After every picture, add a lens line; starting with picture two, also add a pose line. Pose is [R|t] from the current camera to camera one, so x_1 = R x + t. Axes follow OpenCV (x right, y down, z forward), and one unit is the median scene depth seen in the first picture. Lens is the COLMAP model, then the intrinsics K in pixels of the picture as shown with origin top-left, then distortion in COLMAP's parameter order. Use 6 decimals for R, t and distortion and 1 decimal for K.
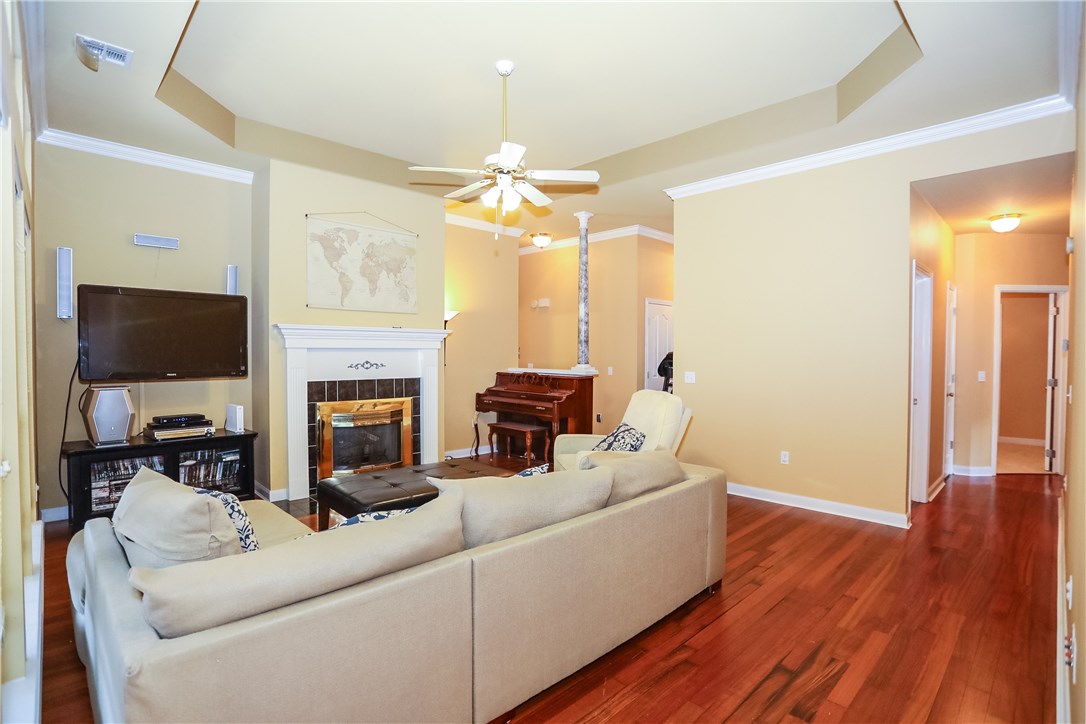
lens RADIAL K [[529.1, 0, 541.6], [0, 529.1, 360.9], [0, 0, 1]] dist [-0.074606, 0.028609]
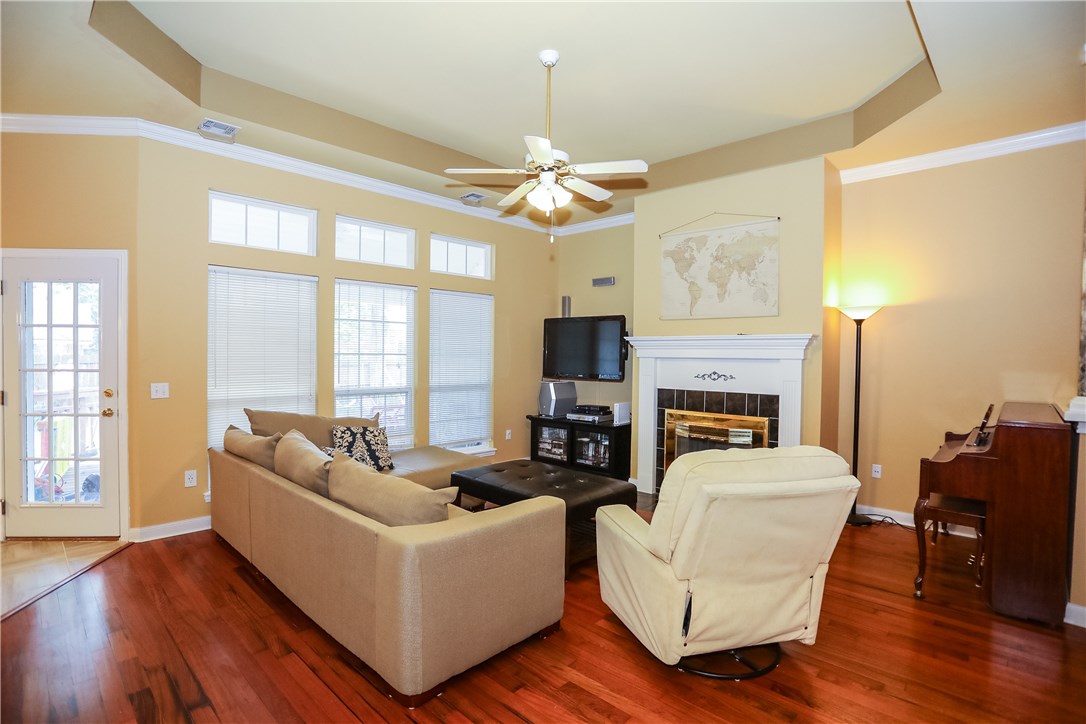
lens RADIAL K [[529.1, 0, 541.6], [0, 529.1, 360.9], [0, 0, 1]] dist [-0.074606, 0.028609]
pose [[0.037896, 0.009202, -0.999239, 0.612575], [-0.027090, 0.999600, 0.008178, -0.018887], [0.998914, 0.026760, 0.038130, 0.682100]]
